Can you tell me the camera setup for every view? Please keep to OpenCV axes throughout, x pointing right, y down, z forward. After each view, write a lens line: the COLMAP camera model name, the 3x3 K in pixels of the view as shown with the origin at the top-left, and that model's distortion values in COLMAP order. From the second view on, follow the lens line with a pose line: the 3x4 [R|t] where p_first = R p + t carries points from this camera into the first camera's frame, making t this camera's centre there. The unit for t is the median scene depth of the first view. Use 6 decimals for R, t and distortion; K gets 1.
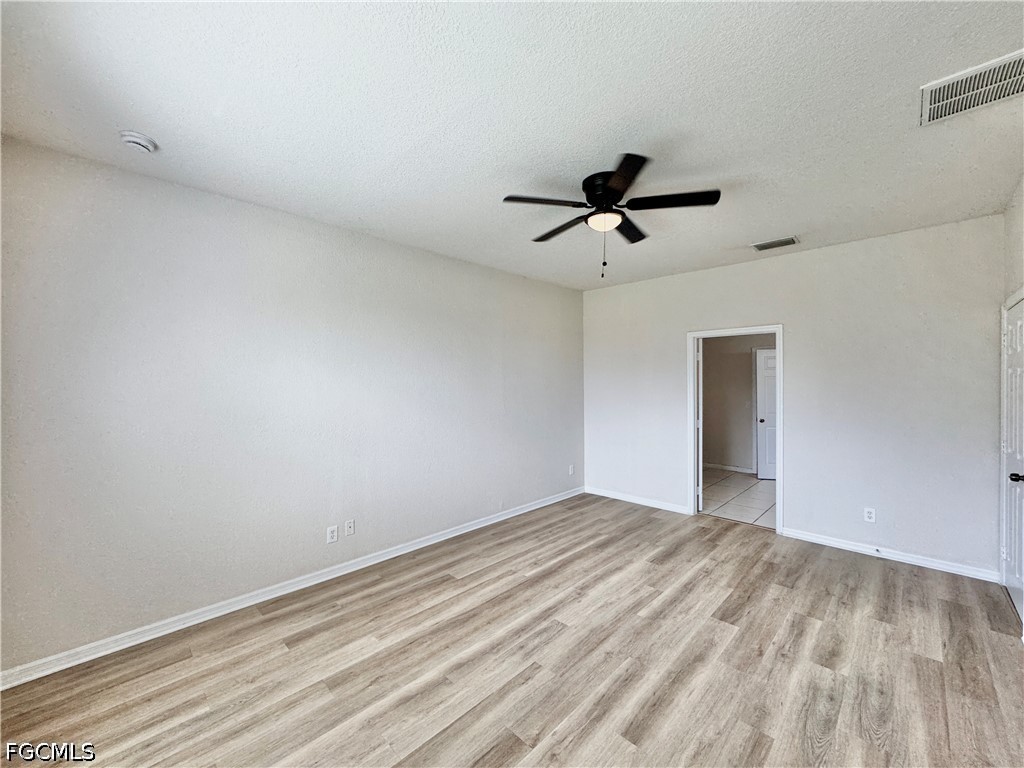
lens RADIAL K [[409.4, 0, 513.2], [0, 409.4, 380.8], [0, 0, 1]] dist [-0.004444, 0.000560]
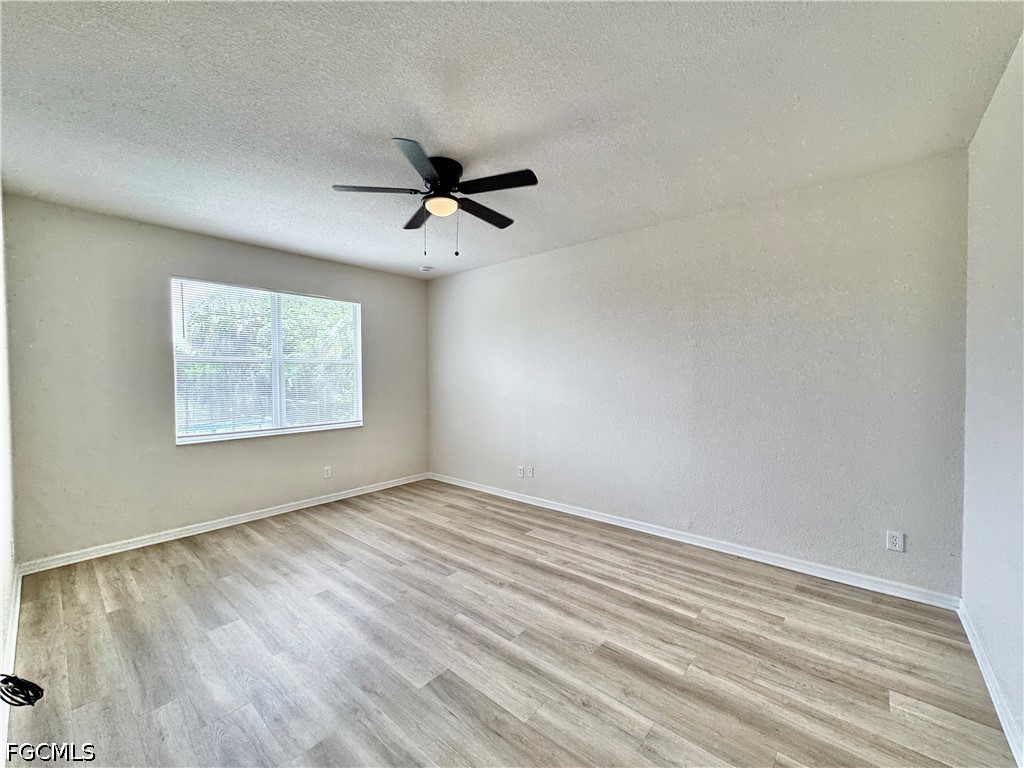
lens RADIAL K [[409.4, 0, 511.9], [0, 409.4, 380.3], [0, 0, 1]] dist [-0.004444, 0.000560]
pose [[0.066282, 0.015203, -0.997685, 1.044518], [0.008039, 0.999843, 0.015770, 0.026073], [0.997769, -0.009066, 0.066149, 0.904430]]
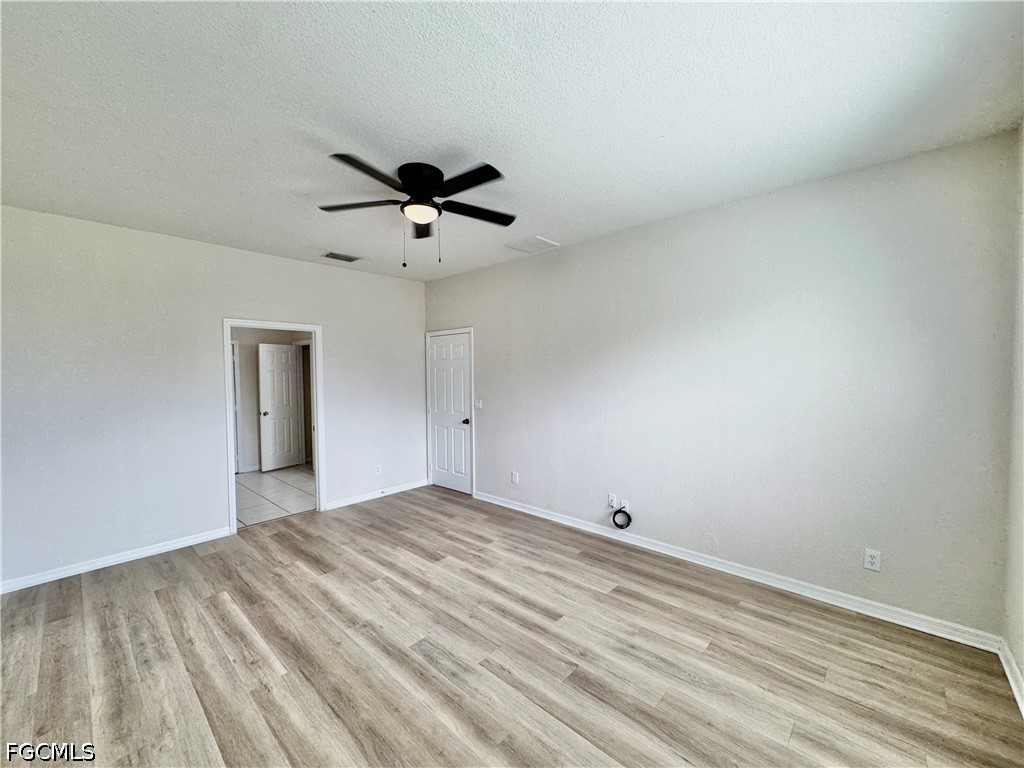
lens RADIAL K [[409.4, 0, 507.8], [0, 409.4, 387.2], [0, 0, 1]] dist [-0.004444, 0.000560]
pose [[-0.032823, -0.032046, 0.998947, -0.637852], [0.010235, 0.999423, 0.032397, 0.000654], [-0.999409, 0.011288, -0.032477, 0.678618]]
